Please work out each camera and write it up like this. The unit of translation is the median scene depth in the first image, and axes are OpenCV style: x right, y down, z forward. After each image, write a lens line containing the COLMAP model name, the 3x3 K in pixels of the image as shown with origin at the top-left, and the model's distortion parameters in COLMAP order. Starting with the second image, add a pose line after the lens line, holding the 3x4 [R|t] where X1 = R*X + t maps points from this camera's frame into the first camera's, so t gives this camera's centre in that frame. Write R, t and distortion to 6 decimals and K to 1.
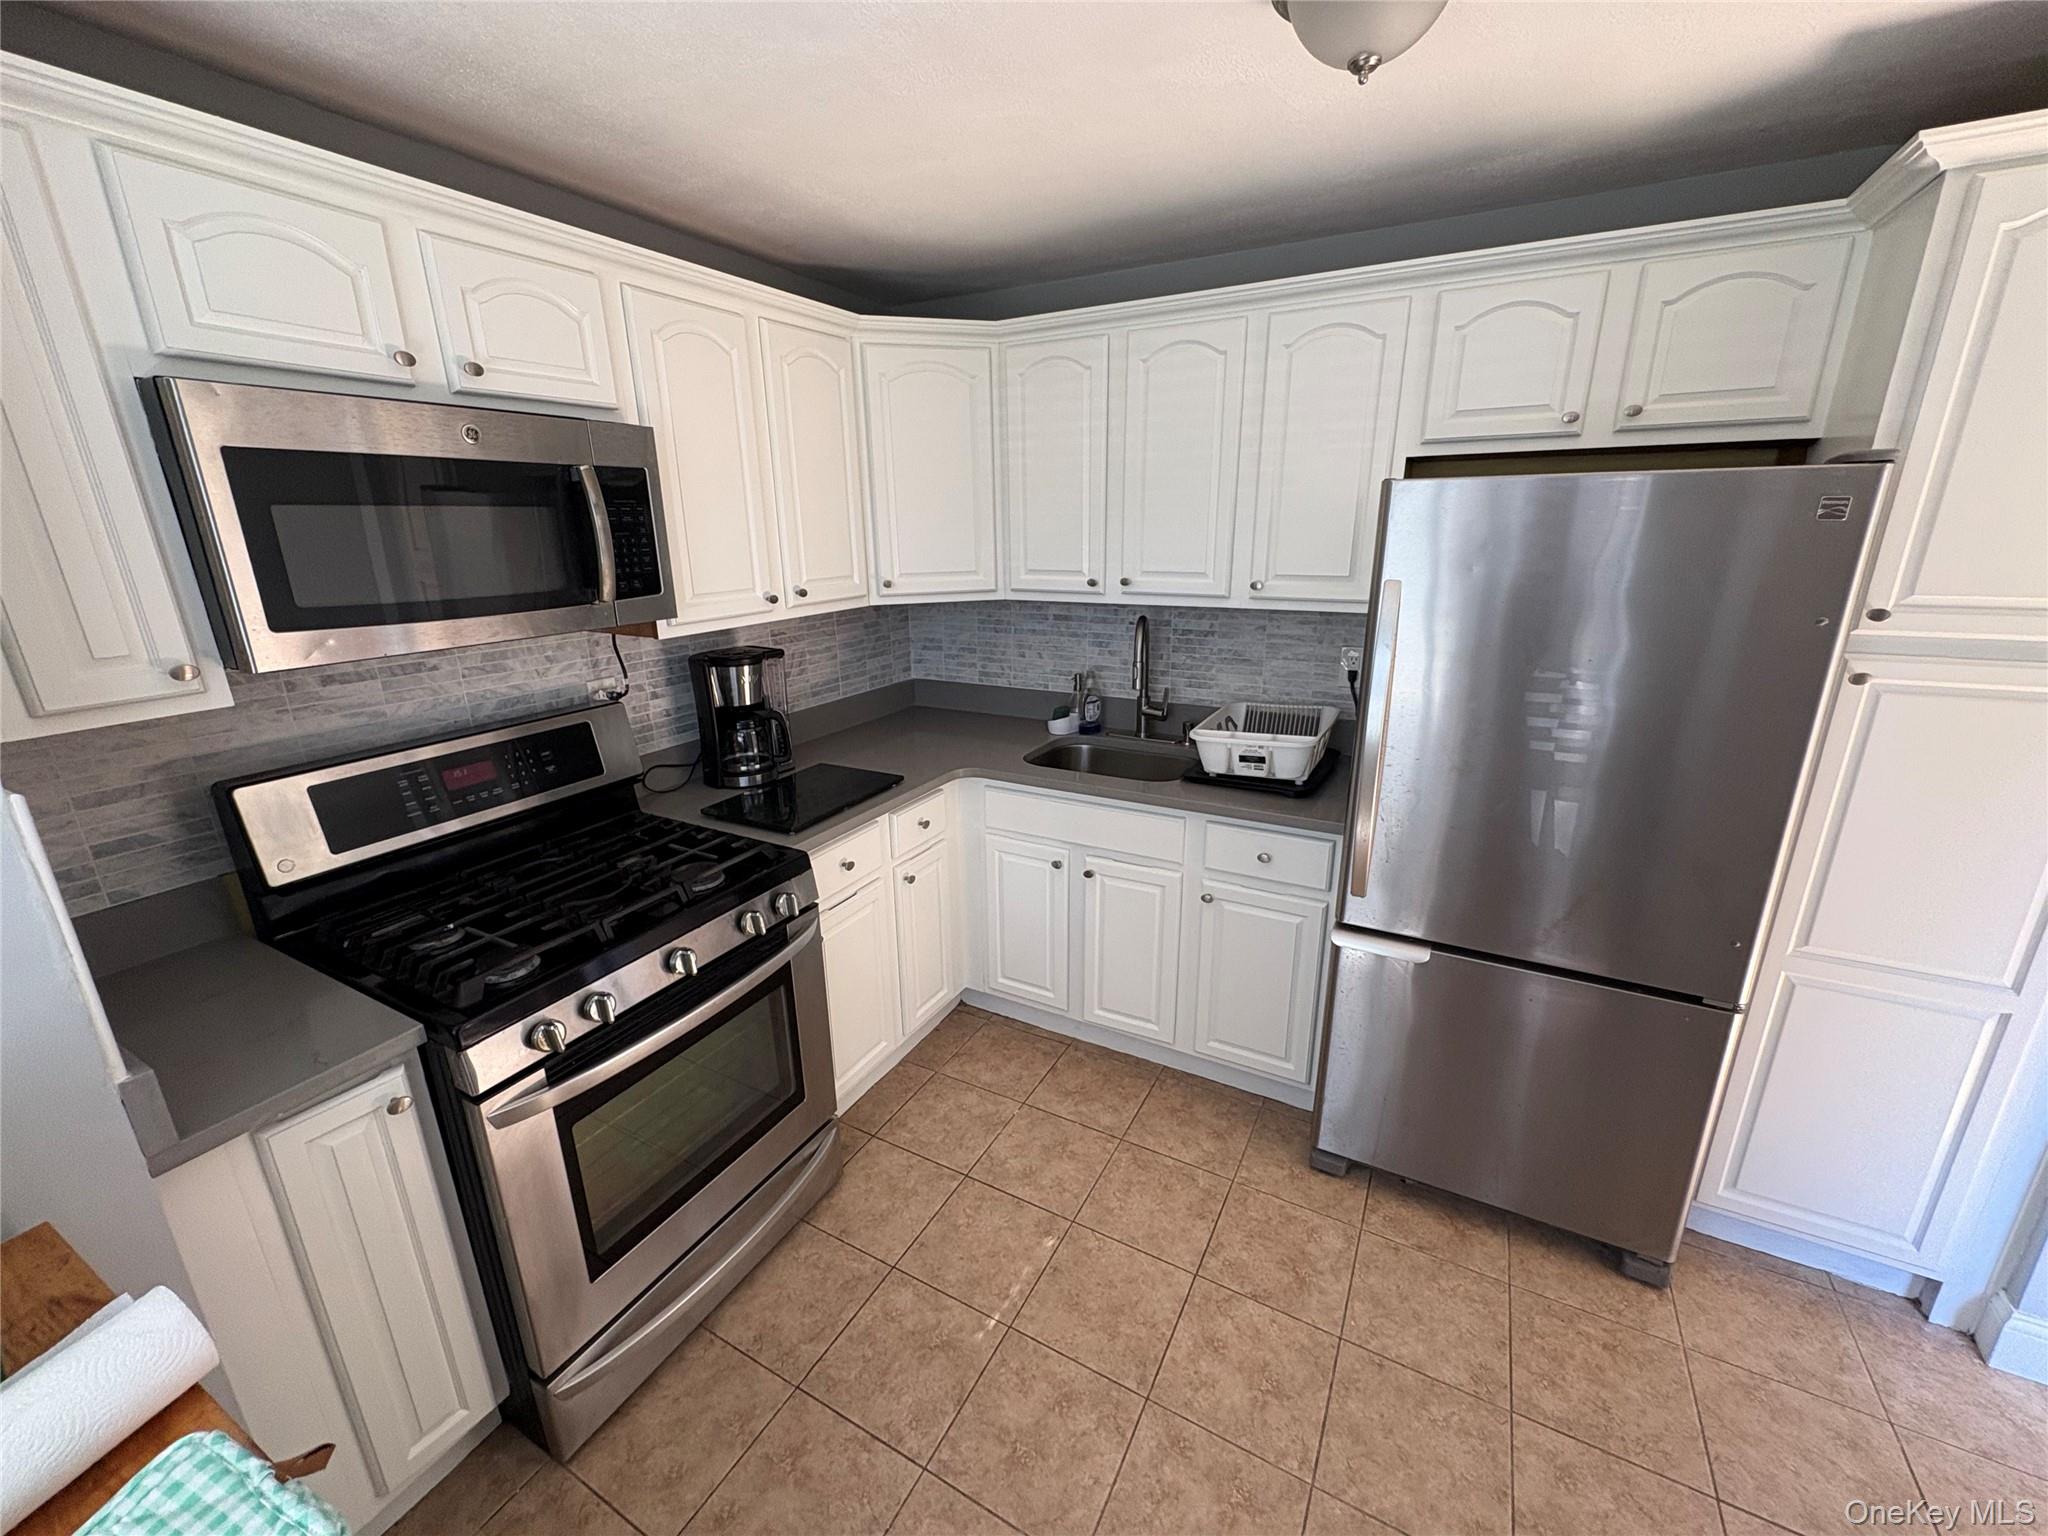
lens RADIAL K [[812.4, 0, 1024.1], [0, 812.4, 775.9], [0, 0, 1]] dist [0.000361, -0.000313]
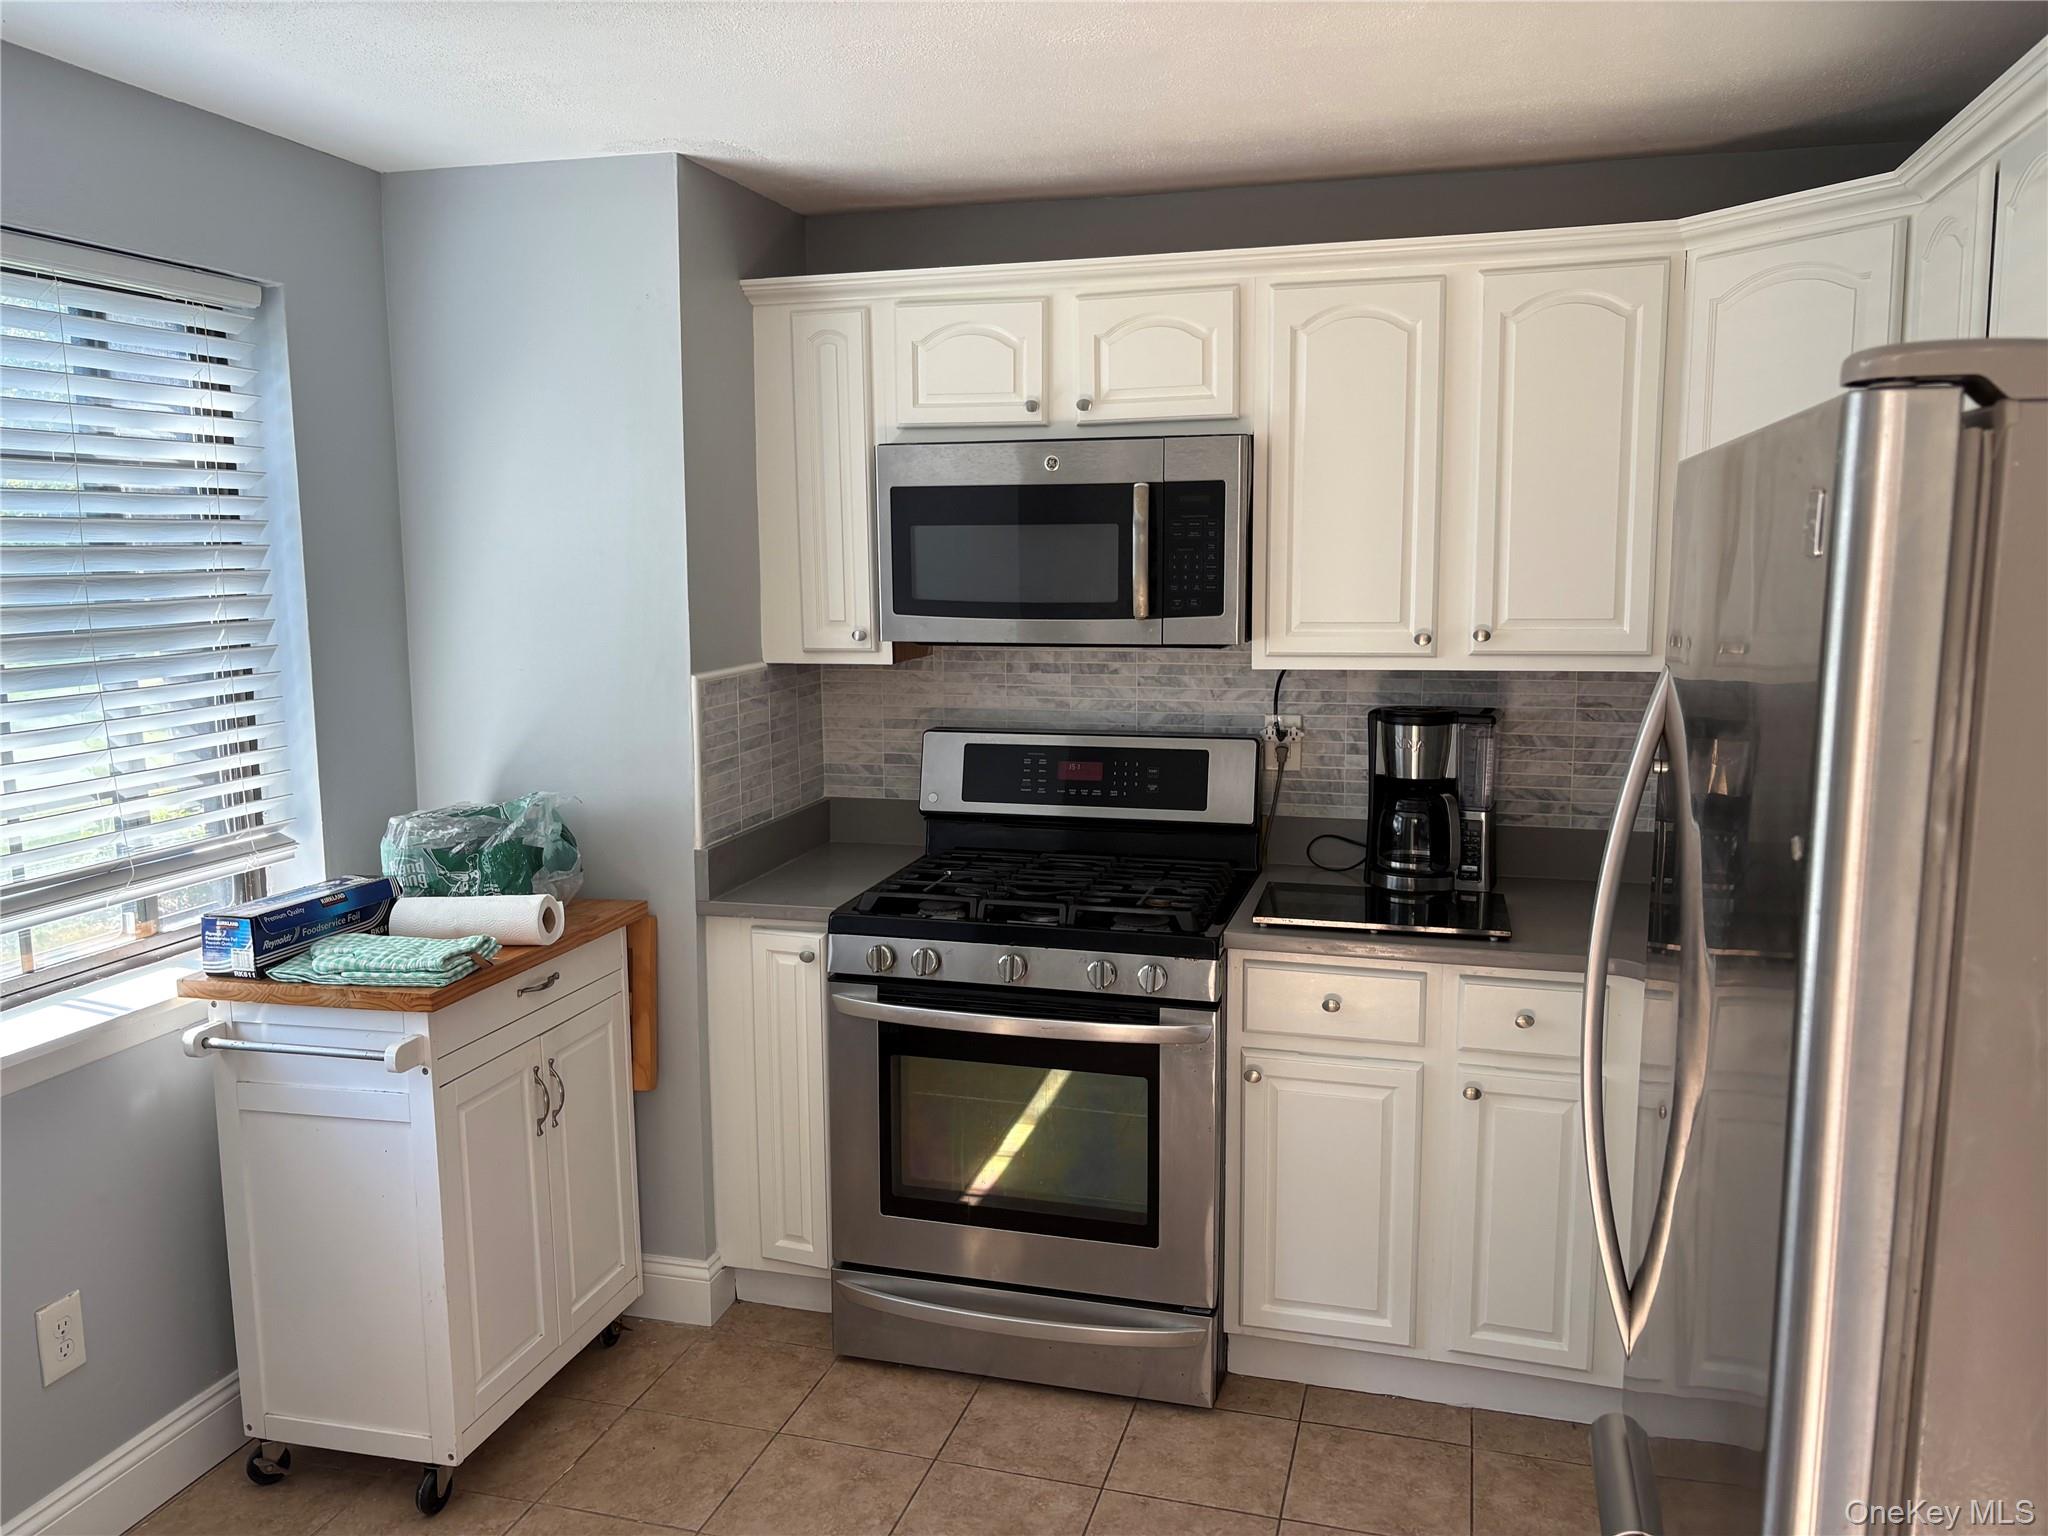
lens RADIAL K [[1563.4, 0, 1022.9], [0, 1563.4, 763.9], [0, 0, 1]] dist [0.006069, -0.002487]
pose [[0.215111, 0.142772, -0.966097, 1.223991], [-0.290641, 0.953790, 0.076239, -0.138823], [0.932339, 0.264387, 0.246666, 0.422901]]
